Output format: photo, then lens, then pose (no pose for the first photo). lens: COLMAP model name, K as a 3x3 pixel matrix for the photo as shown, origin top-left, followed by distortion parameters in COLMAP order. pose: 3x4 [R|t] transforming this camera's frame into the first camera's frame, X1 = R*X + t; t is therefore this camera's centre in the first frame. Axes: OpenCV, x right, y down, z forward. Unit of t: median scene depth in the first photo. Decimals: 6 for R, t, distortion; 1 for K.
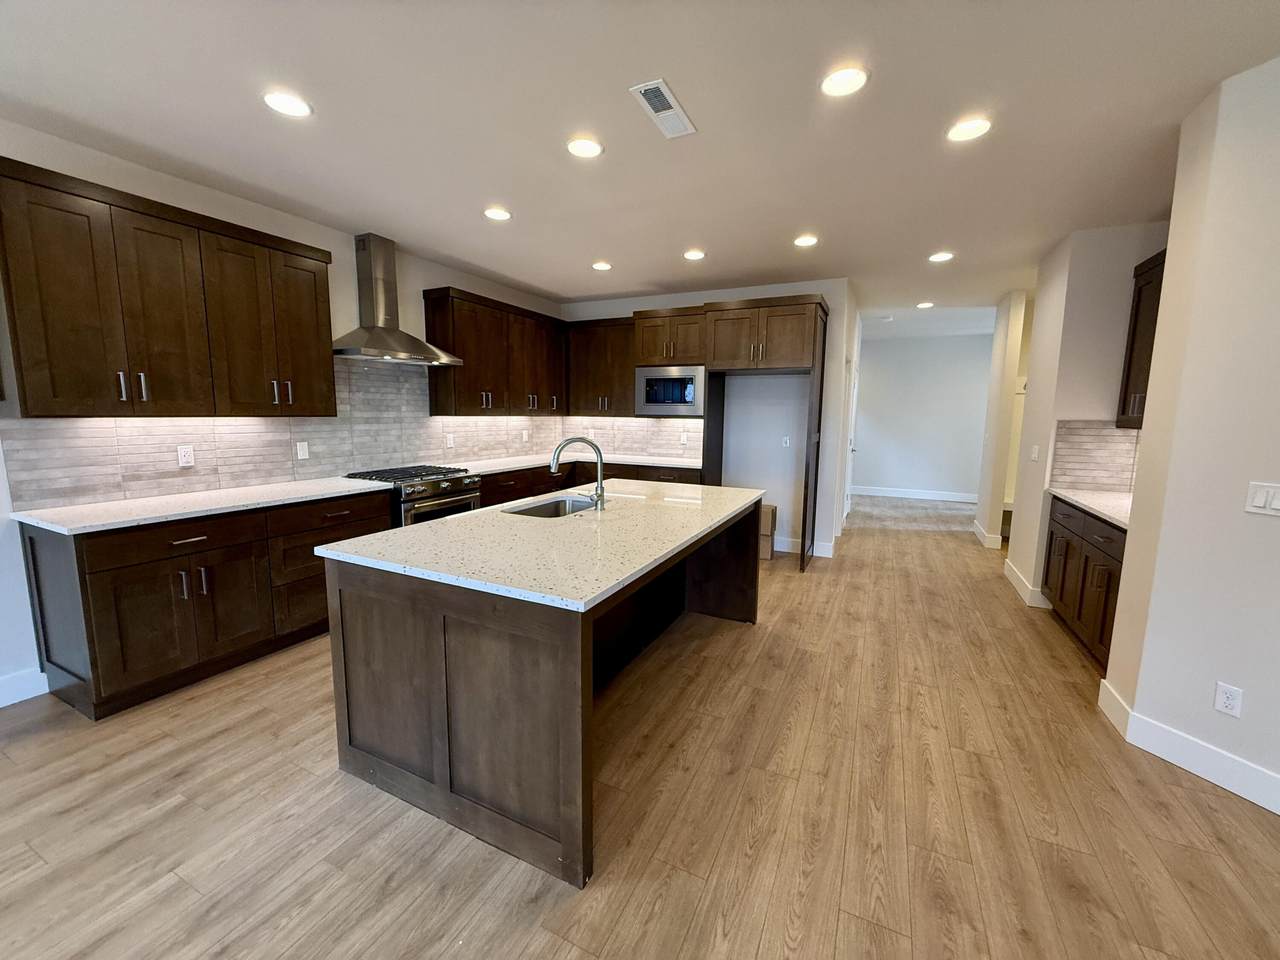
lens RADIAL K [[510.9, 0, 640.0], [0, 510.9, 480.0], [0, 0, 1]] dist [-0.000938, -0.000165]
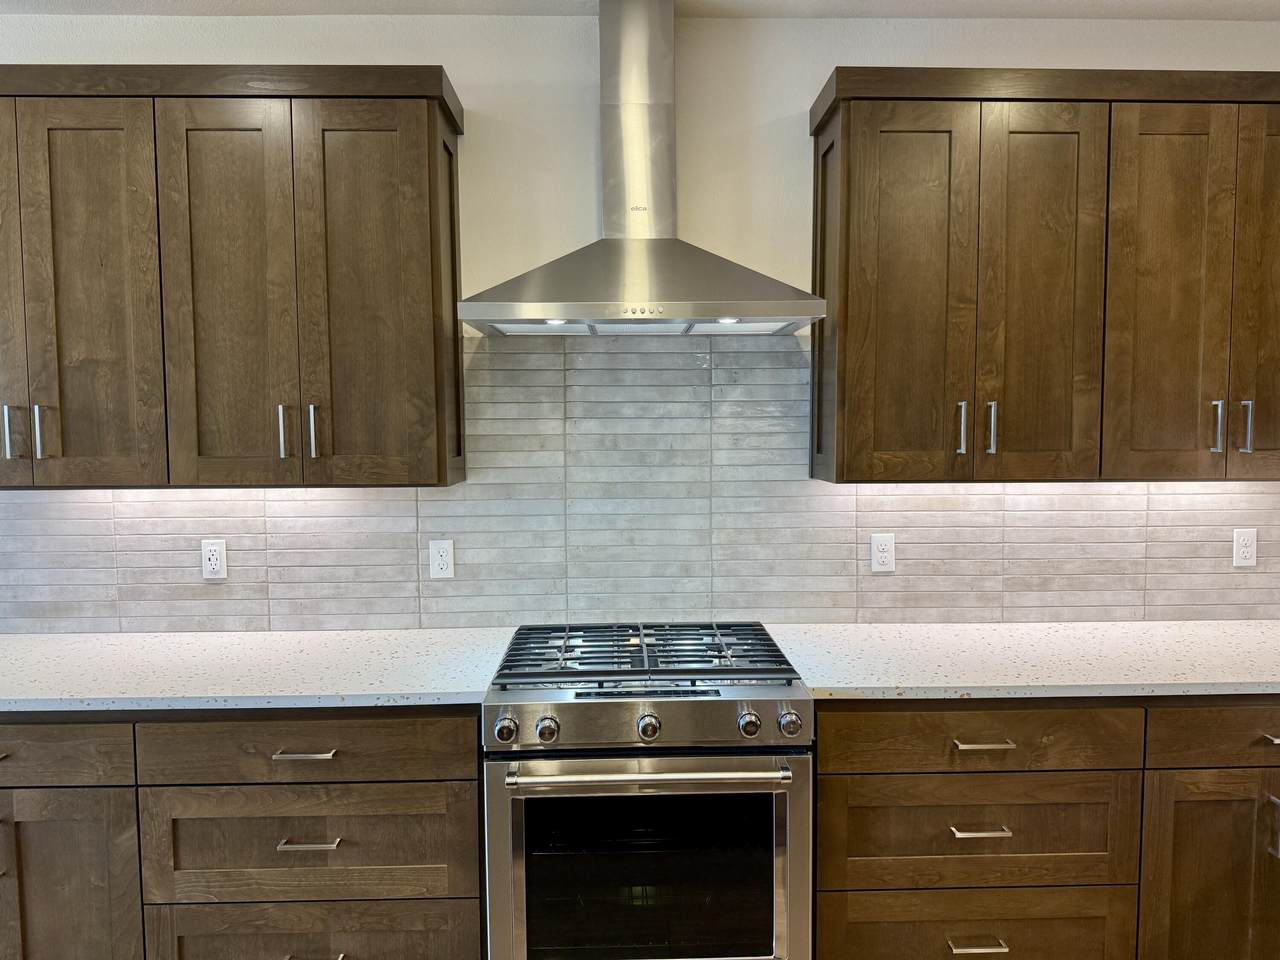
lens RADIAL K [[886.1, 0, 640.0], [0, 886.1, 480.0], [0, 0, 1]] dist [0.096978, -0.128880]
pose [[0.465337, 0.040788, -0.884194, 0.070236], [-0.105526, 0.994370, -0.009667, -0.122672], [0.878821, 0.097804, 0.467021, 0.721182]]
